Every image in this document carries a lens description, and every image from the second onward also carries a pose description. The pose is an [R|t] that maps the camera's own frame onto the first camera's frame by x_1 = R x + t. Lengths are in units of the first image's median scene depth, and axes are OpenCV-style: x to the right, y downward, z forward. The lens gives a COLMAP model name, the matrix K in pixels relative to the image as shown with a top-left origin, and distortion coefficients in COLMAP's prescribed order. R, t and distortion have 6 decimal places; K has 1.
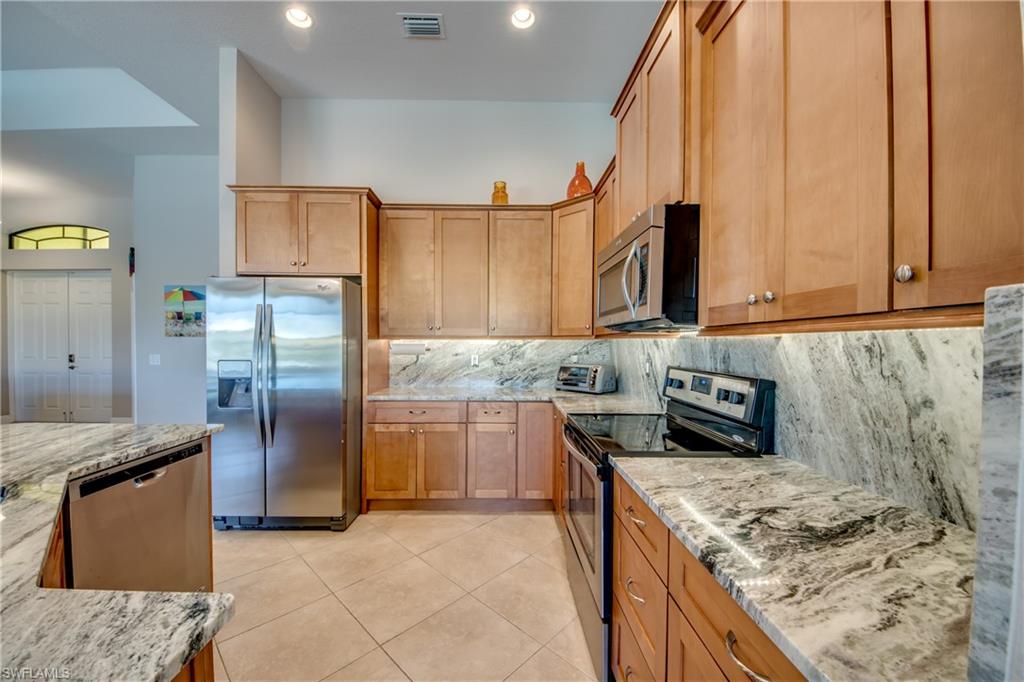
lens RADIAL K [[383.4, 0, 512.5], [0, 383.4, 346.9], [0, 0, 1]] dist [0.017453, -0.012499]
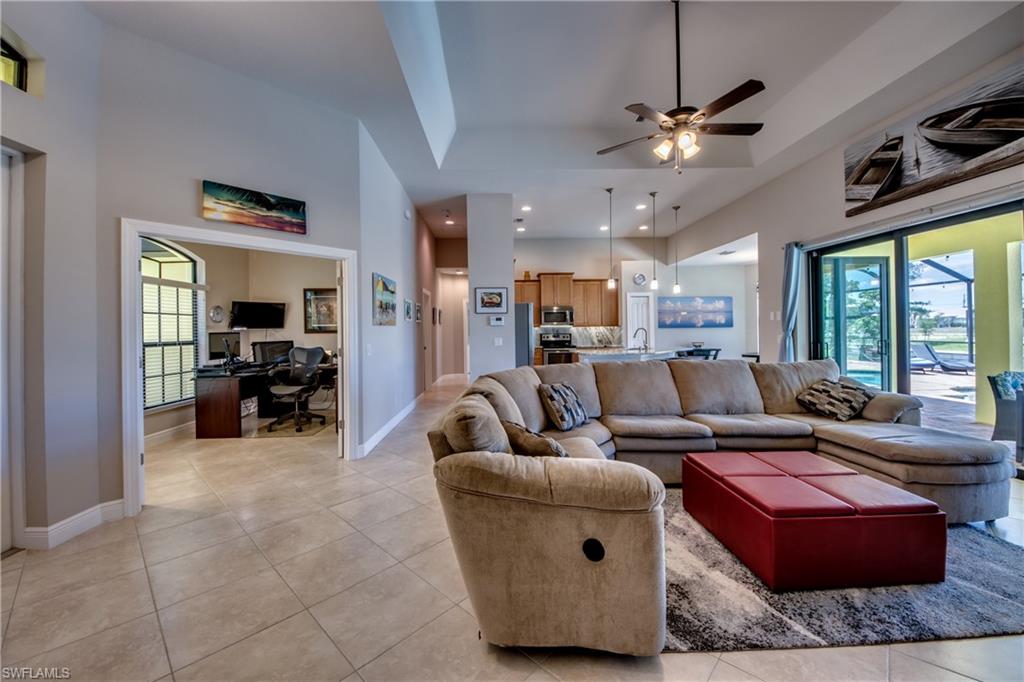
lens RADIAL K [[383.4, 0, 504.4], [0, 383.4, 337.9], [0, 0, 1]] dist [0.017453, -0.012499]
pose [[-0.000710, -0.027985, 0.999608, -2.843089], [0.020980, 0.999388, 0.027994, -0.023140], [-0.999780, 0.020991, -0.000123, 1.028531]]
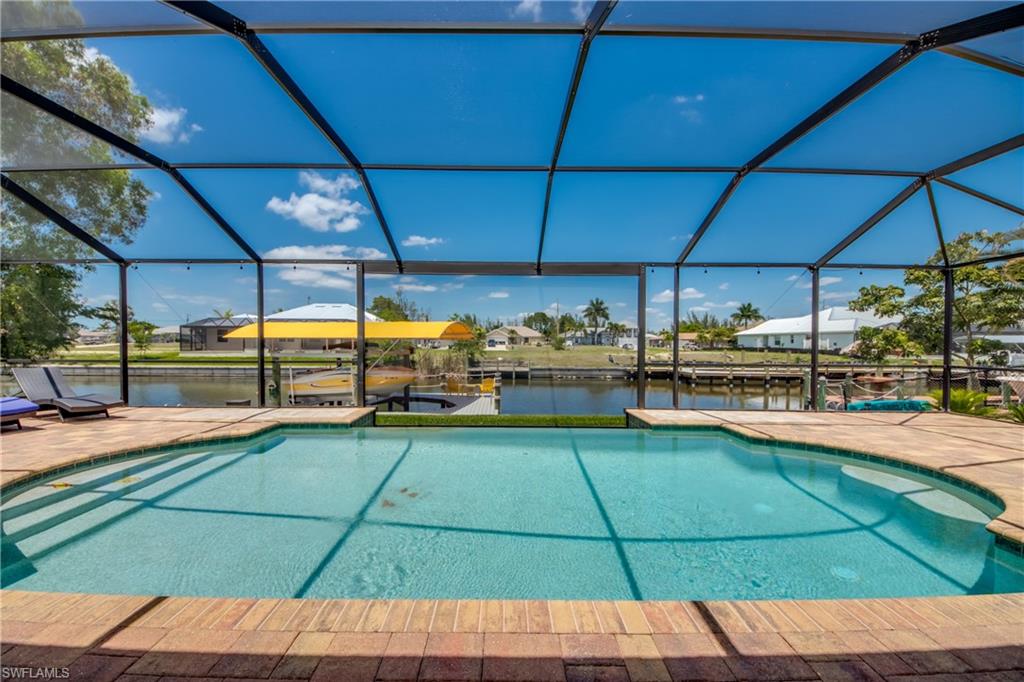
lens RADIAL K [[383.4, 0, 501.7], [0, 383.4, 345.8], [0, 0, 1]] dist [0.017453, -0.012499]
pose [[-0.999880, -0.010151, 0.011743, -1.388265], [-0.009910, 0.999744, 0.020351, 0.059732], [-0.011946, 0.020232, -0.999724, -1.240118]]
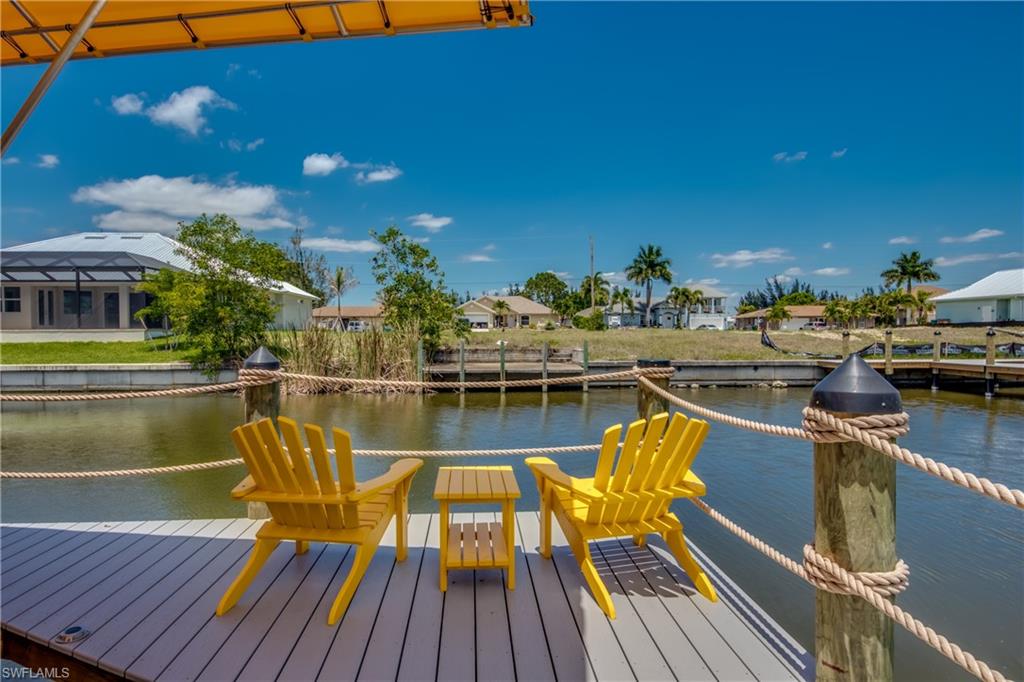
lens RADIAL K [[611.9, 0, 502.1], [0, 611.9, 344.4], [0, 0, 1]] dist [0.003171, -0.010154]
pose [[-0.999436, -0.000472, -0.033584, -0.812457], [-0.001589, 0.999446, 0.033244, 0.596812], [0.033550, 0.033279, -0.998883, -6.654580]]
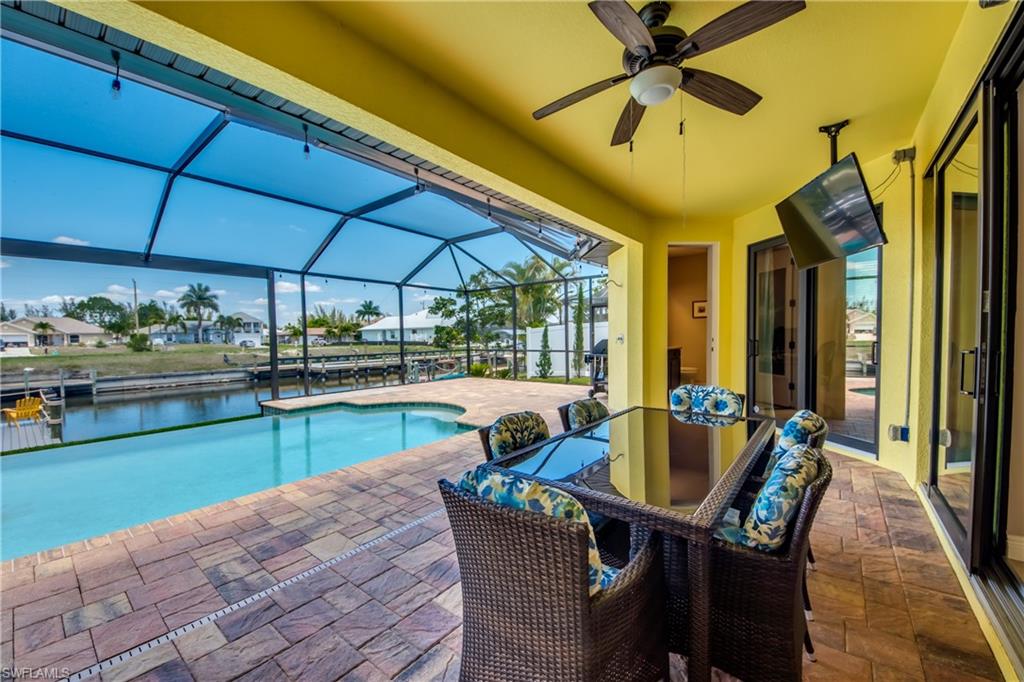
lens RADIAL K [[395.8, 0, 524.4], [0, 395.8, 354.7], [0, 0, 1]] dist [-0.025085, -0.002320]
pose [[-0.601074, 0.041299, -0.798126, -1.116306], [0.001116, 0.998706, 0.050837, 0.047727], [0.799193, 0.029666, -0.600342, -0.633663]]
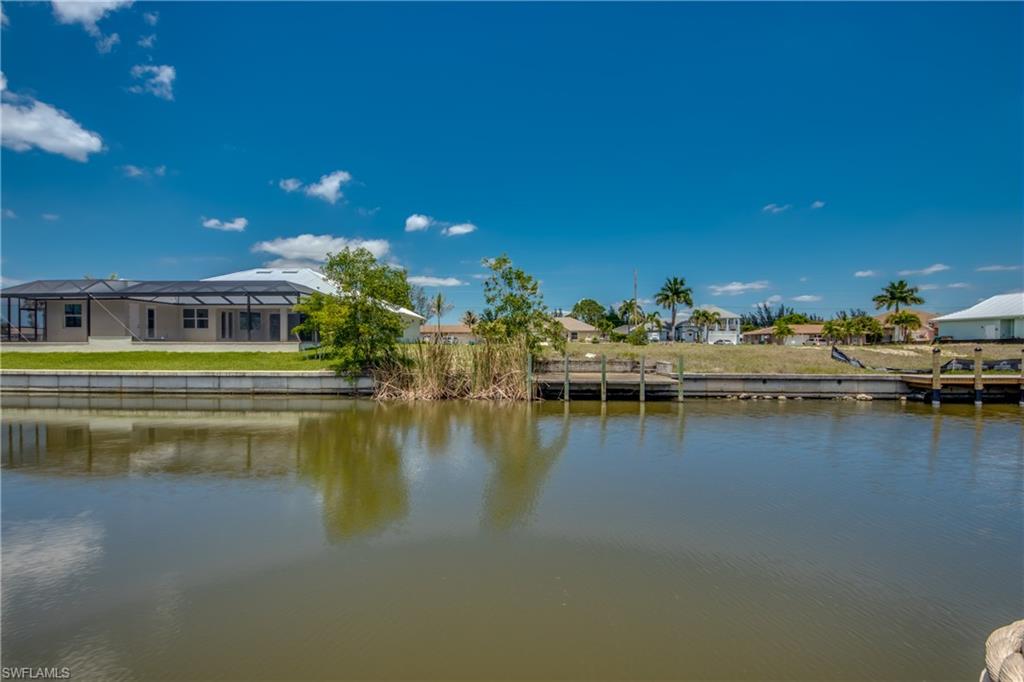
lens RADIAL K [[453.6, 0, 499.1], [0, 453.6, 339.6], [0, 0, 1]] dist [-0.002069, -0.001579]
pose [[-0.997216, -0.006289, 0.074306, -0.018846], [-0.006067, 0.999976, 0.003203, 0.586275], [-0.074325, 0.002743, -0.997230, -8.022669]]
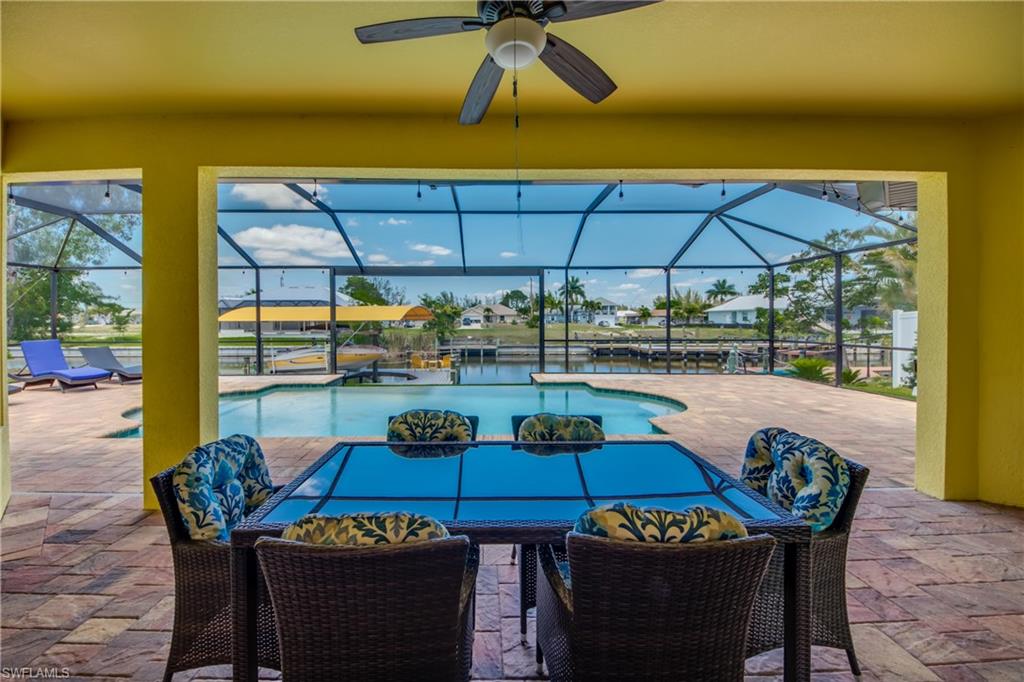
lens RADIAL K [[383.4, 0, 477.1], [0, 383.4, 317.8], [0, 0, 1]] dist [0.017453, -0.012499]
pose [[-0.999762, -0.000316, 0.021811, -1.836679], [-0.000223, 0.999991, 0.004241, 0.003255], [-0.021812, 0.004235, -0.999753, -0.300872]]
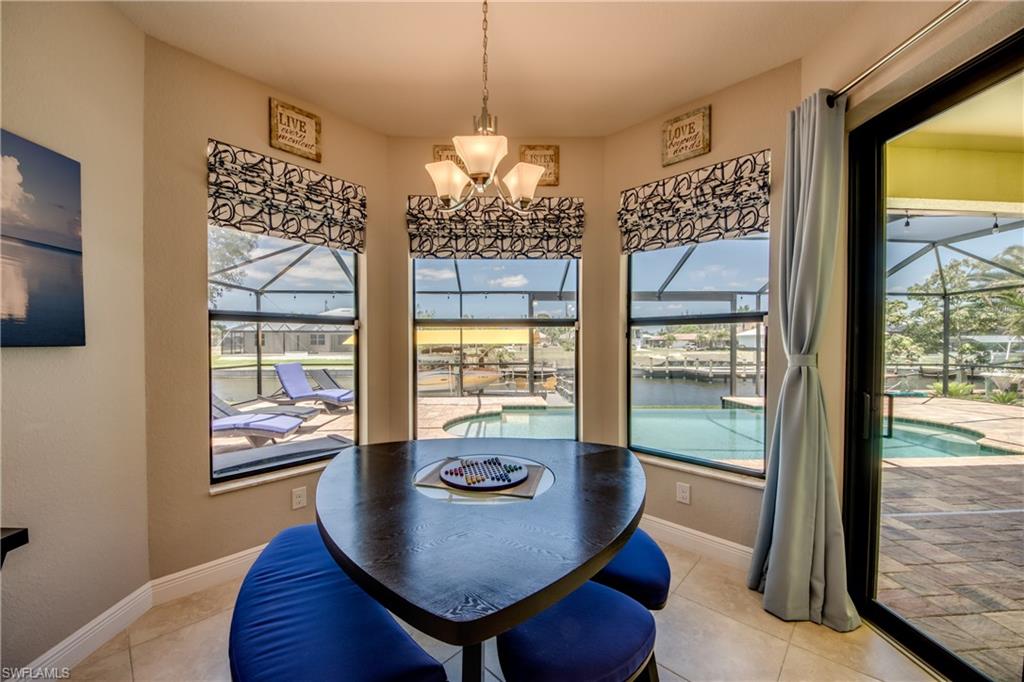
lens RADIAL K [[383.4, 0, 507.9], [0, 383.4, 344.1], [0, 0, 1]] dist [0.017453, -0.012499]
pose [[-0.999910, -0.005146, -0.012377, -0.231238], [-0.005319, 0.999888, 0.014015, 0.004462], [0.012304, 0.014080, -0.999825, -0.326890]]
